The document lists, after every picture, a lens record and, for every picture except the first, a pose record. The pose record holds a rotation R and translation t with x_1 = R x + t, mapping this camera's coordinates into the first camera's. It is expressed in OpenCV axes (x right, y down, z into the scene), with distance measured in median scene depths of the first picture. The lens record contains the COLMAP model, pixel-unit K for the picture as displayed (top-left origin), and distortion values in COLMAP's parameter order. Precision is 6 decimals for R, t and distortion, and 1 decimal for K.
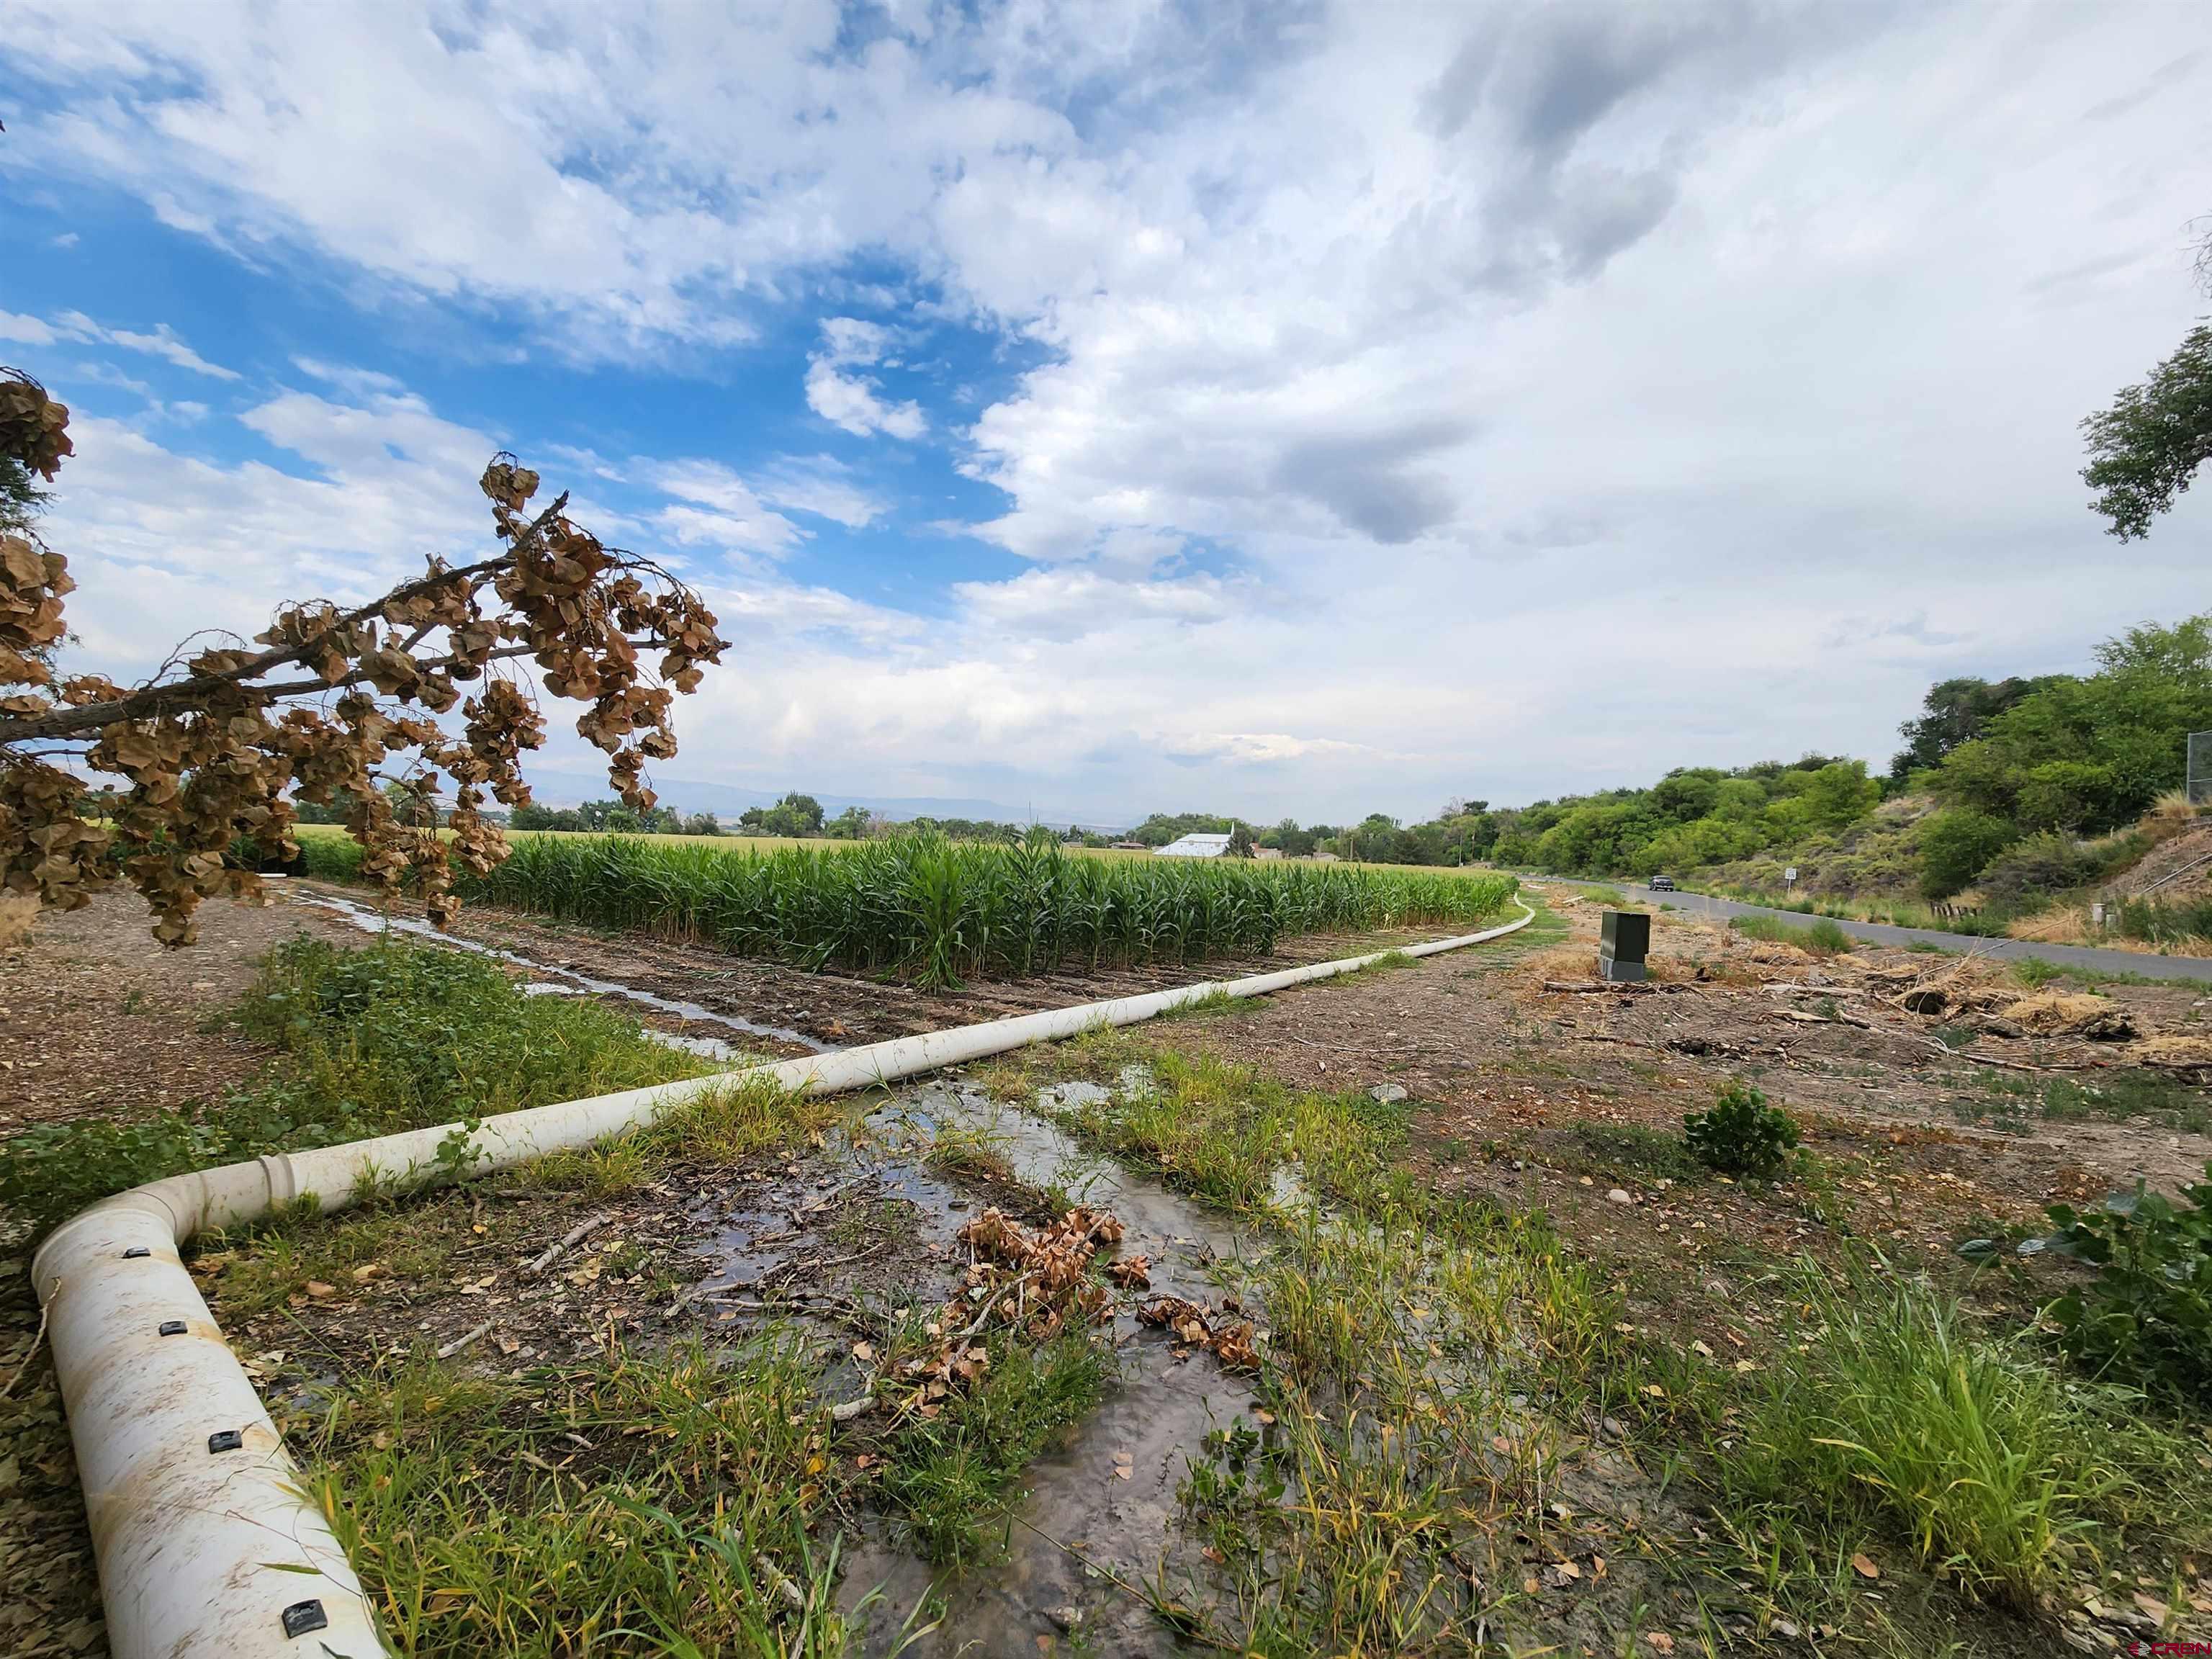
lens RADIAL K [[924.9, 0, 1106.0], [0, 924.9, 829.5], [0, 0, 1]] dist [0.015714, -0.005105]
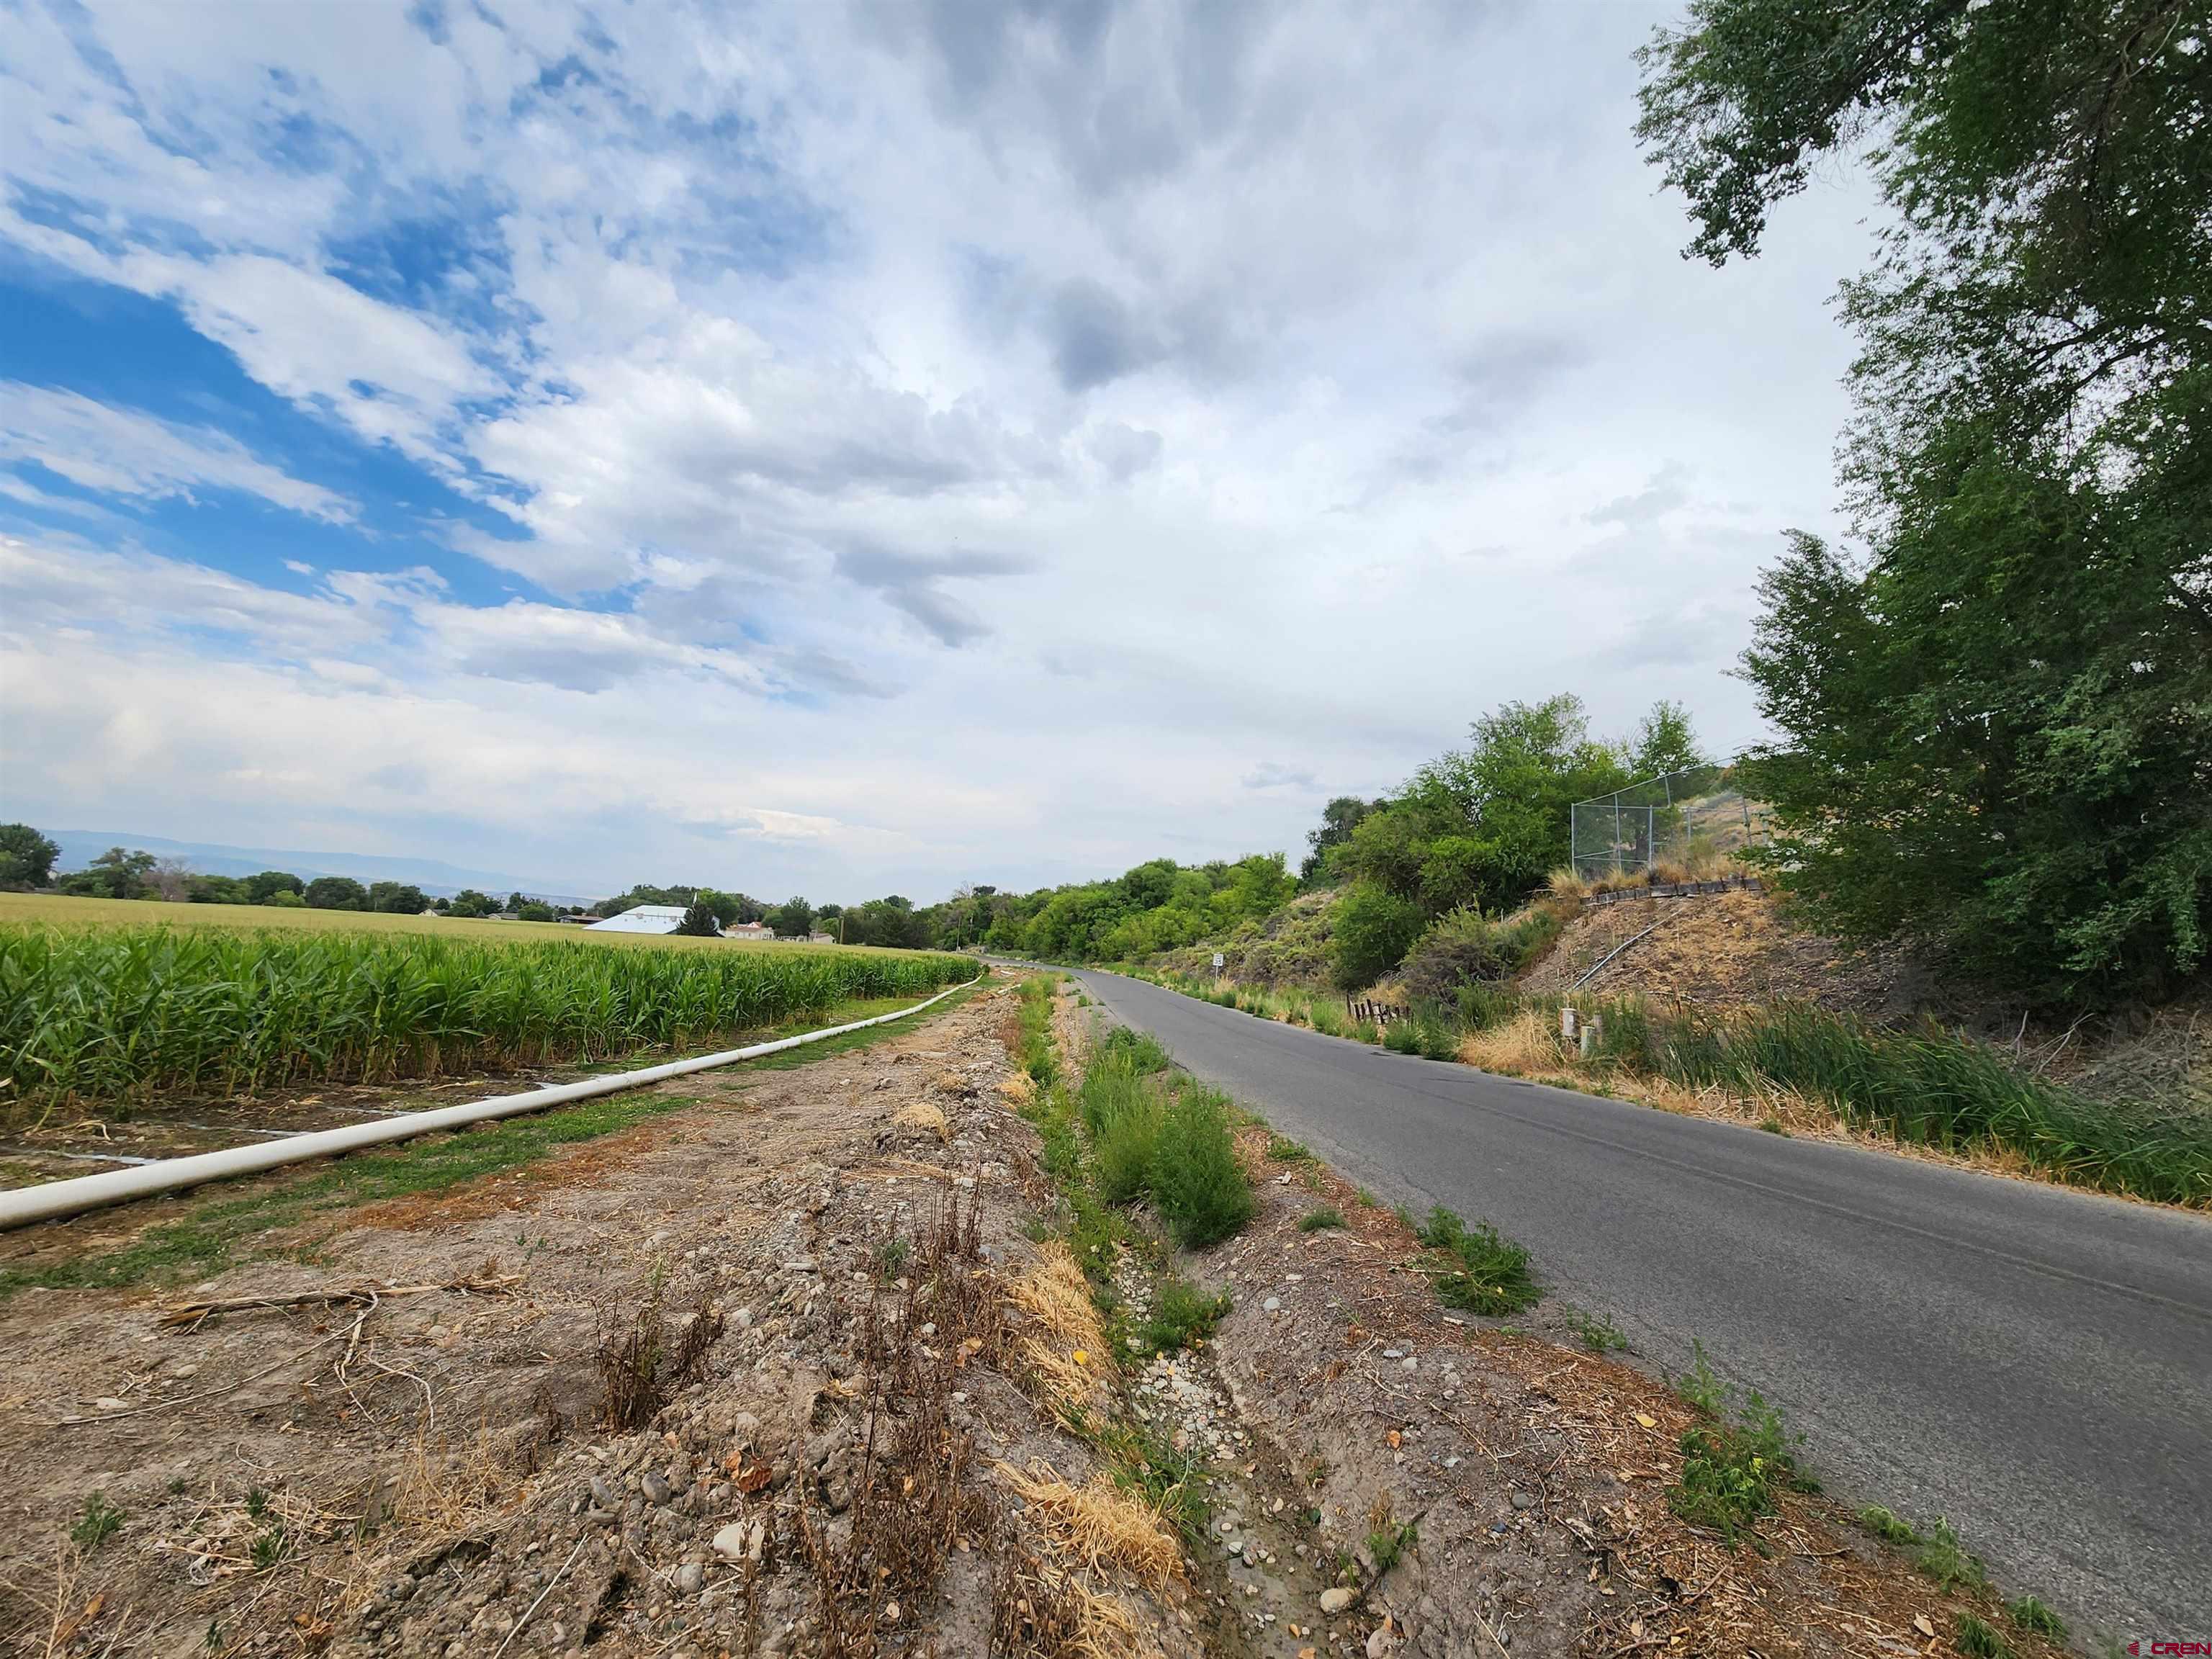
lens RADIAL K [[864.7, 0, 1092.8], [0, 864.7, 823.4], [0, 0, 1]] dist [0.000676, 0.000150]
pose [[0.891650, 0.080432, 0.445523, 0.131573], [-0.032902, 0.993002, -0.113422, 0.008285], [-0.451528, 0.086474, 0.888057, 0.162769]]
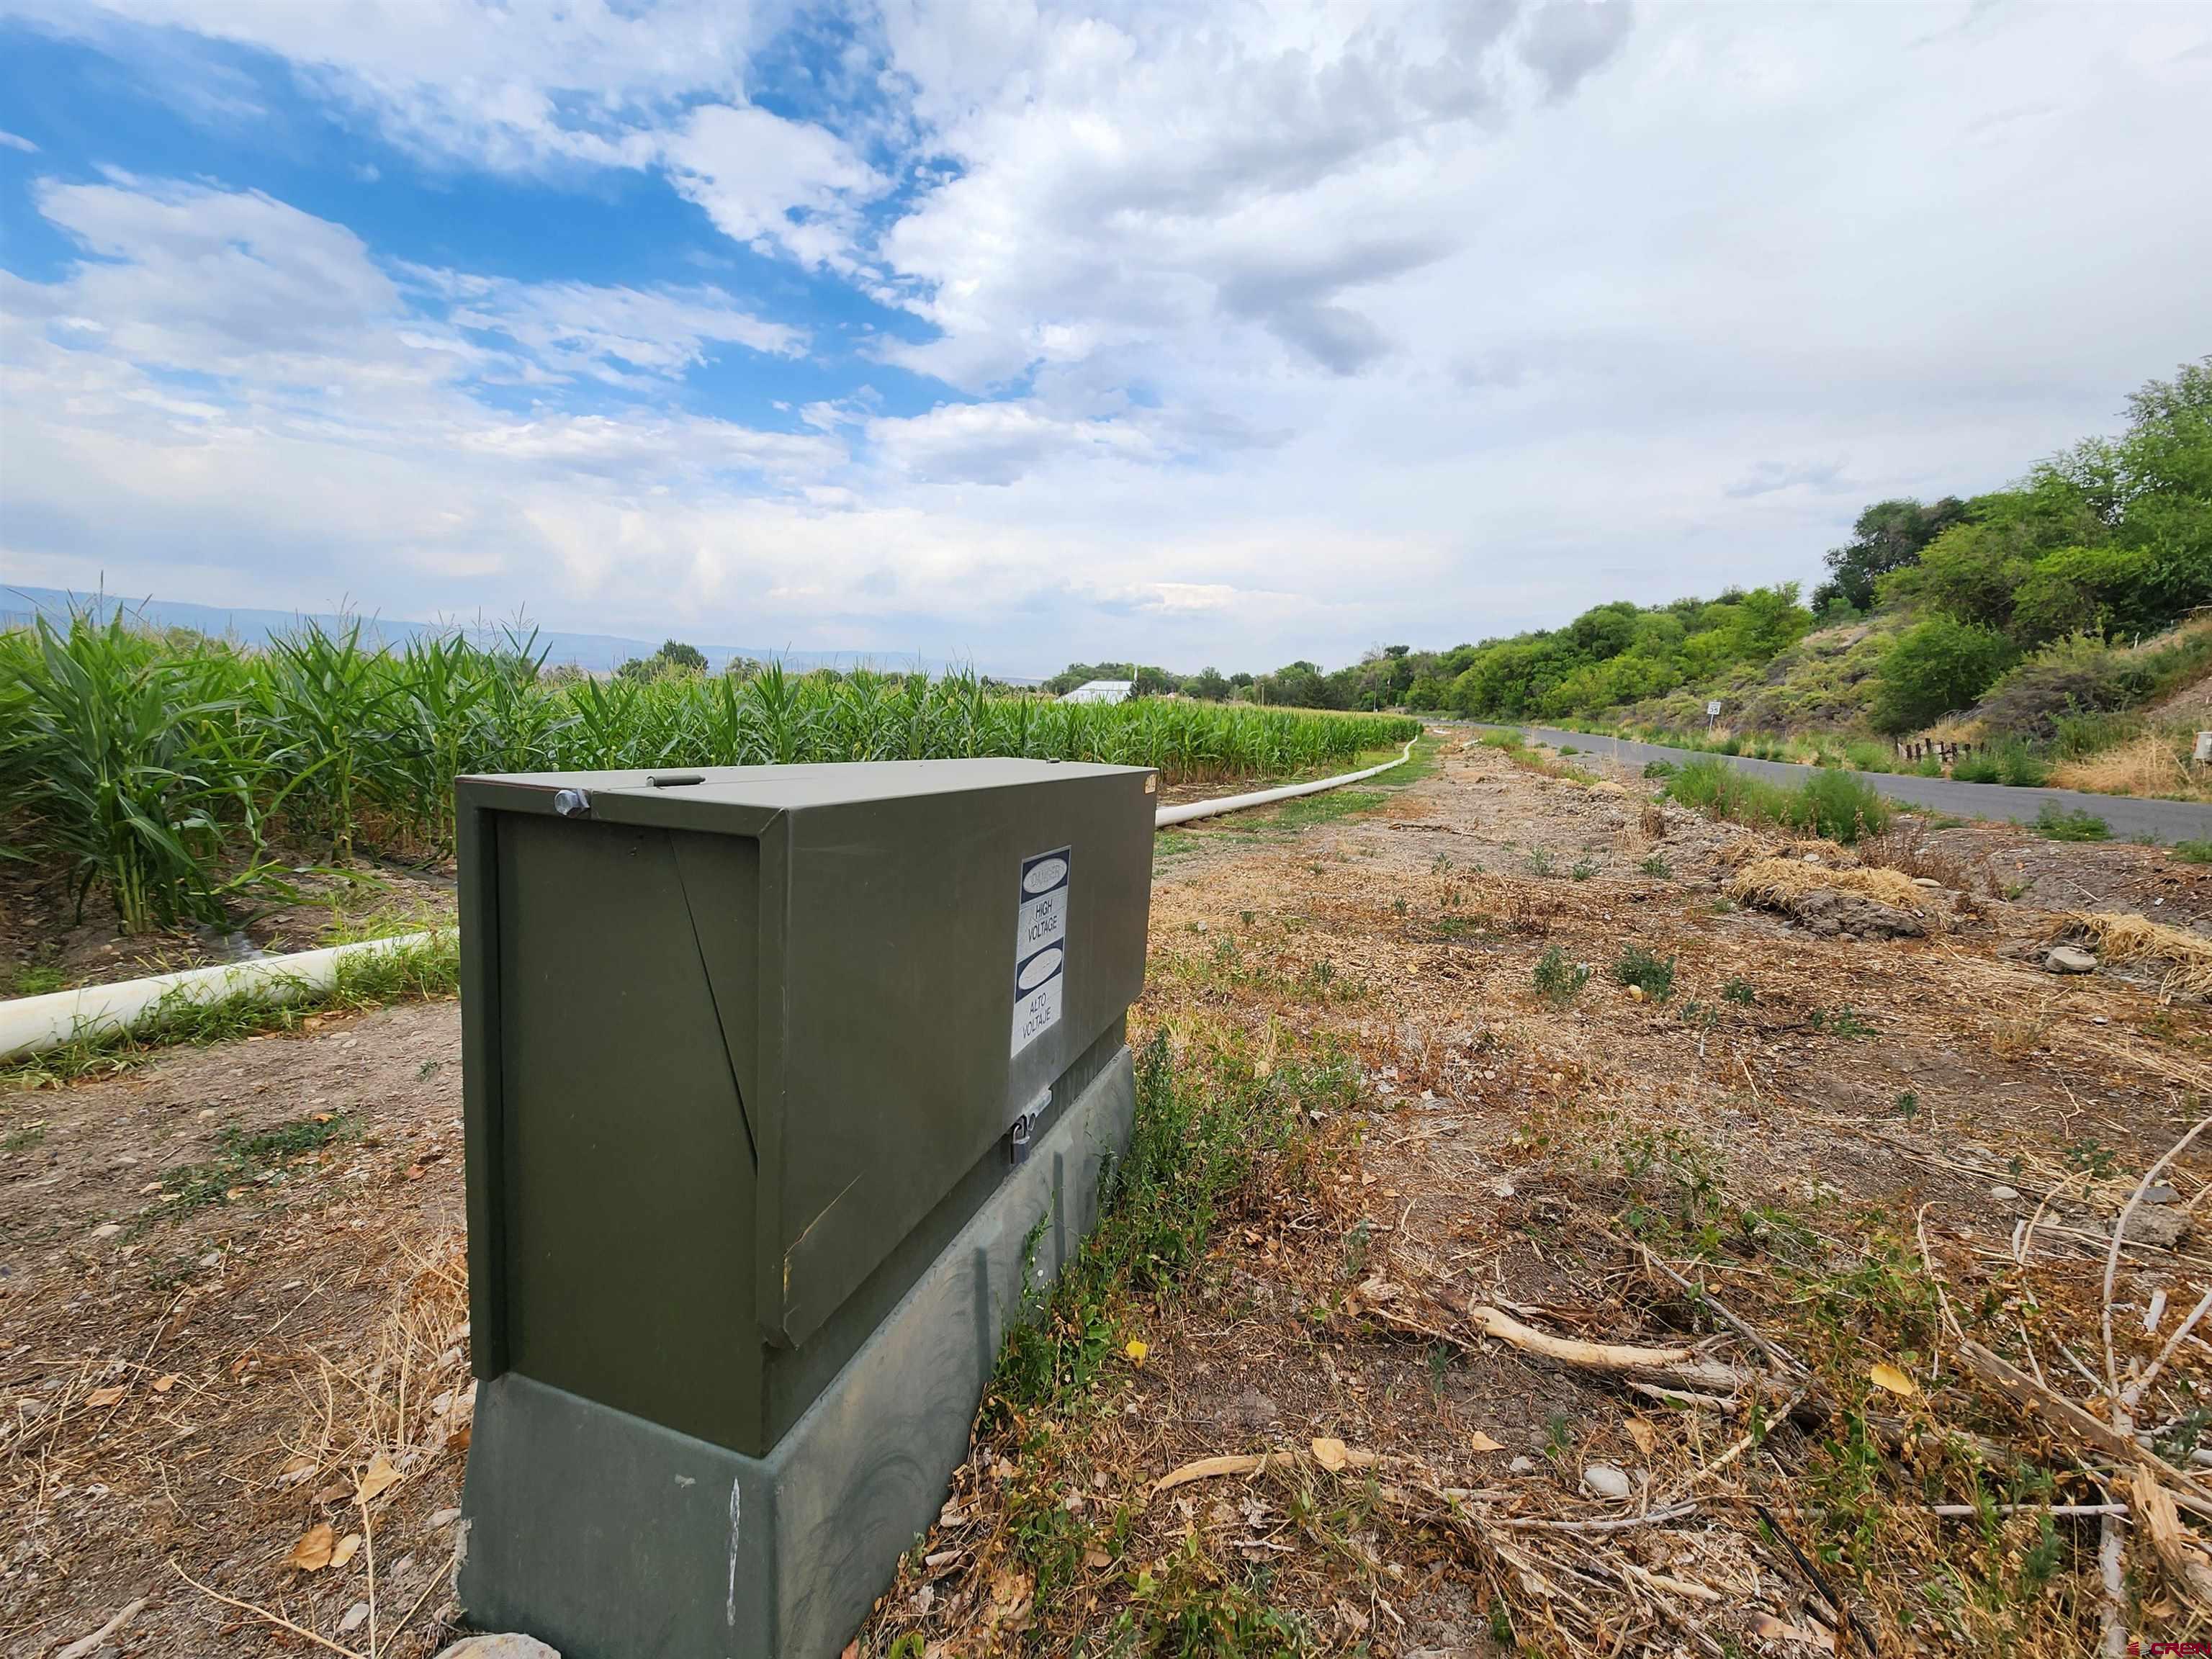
lens RADIAL K [[883.7, 0, 1113.6], [0, 883.7, 830.7], [0, 0, 1]] dist [0.005606, -0.003850]
pose [[0.998148, -0.021854, 0.056776, 0.076754], [0.012320, 0.986528, 0.163127, 0.010358], [-0.059576, -0.162126, 0.984970, 0.119453]]
